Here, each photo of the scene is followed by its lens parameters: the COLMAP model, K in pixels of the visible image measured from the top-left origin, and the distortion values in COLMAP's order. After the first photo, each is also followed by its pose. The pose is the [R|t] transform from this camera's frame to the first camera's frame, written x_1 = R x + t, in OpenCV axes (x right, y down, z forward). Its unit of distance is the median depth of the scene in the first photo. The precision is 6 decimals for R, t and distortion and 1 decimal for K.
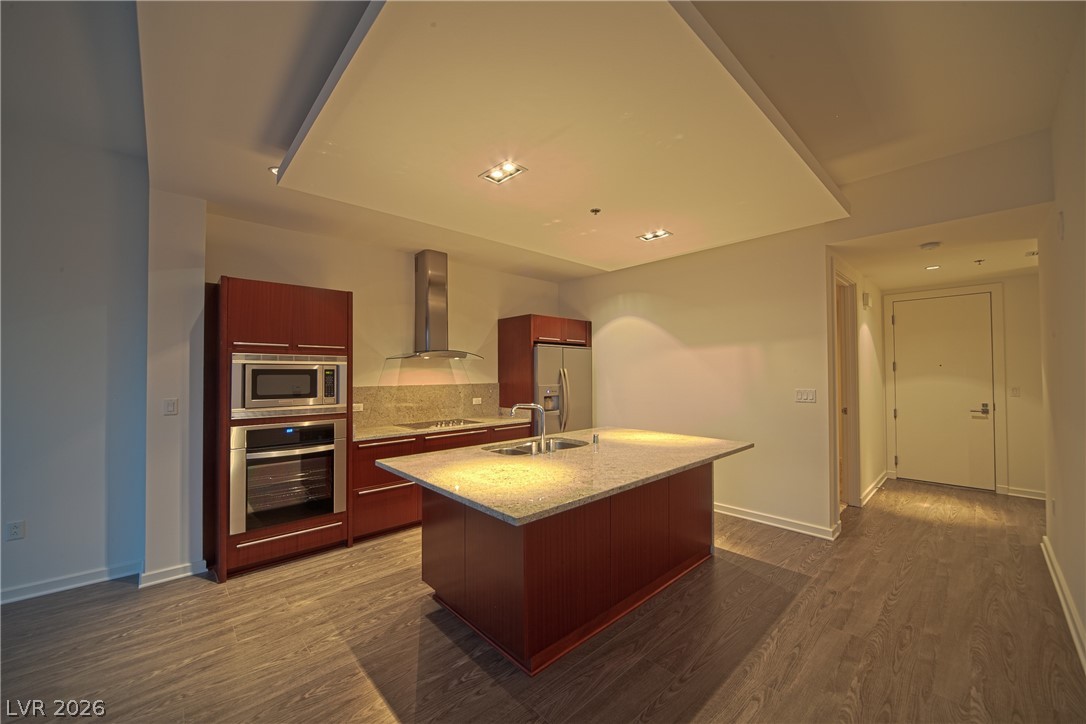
lens RADIAL K [[411.6, 0, 547.3], [0, 411.6, 367.9], [0, 0, 1]] dist [-0.013941, -0.000243]
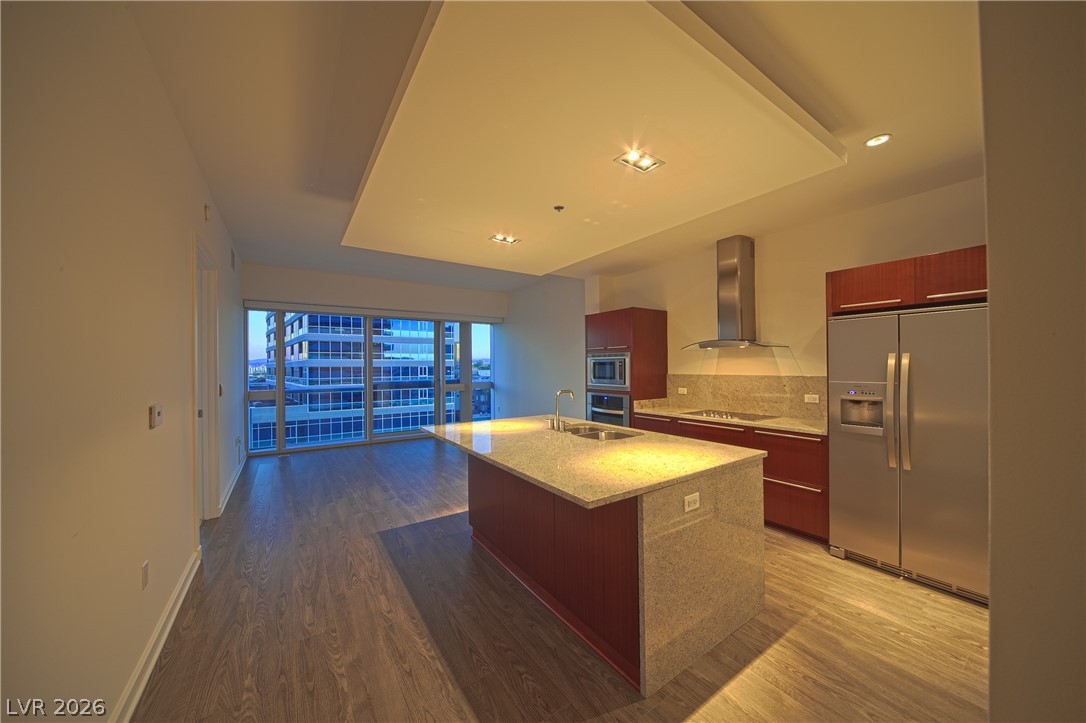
lens RADIAL K [[377.0, 0, 547.6], [0, 377.0, 363.1], [0, 0, 1]] dist [-0.017085, 0.000626]
pose [[-0.150134, -0.000220, -0.988666, 0.962230], [0.023983, 0.999705, -0.003864, 0.008149], [0.988375, -0.024292, -0.150085, 1.002247]]
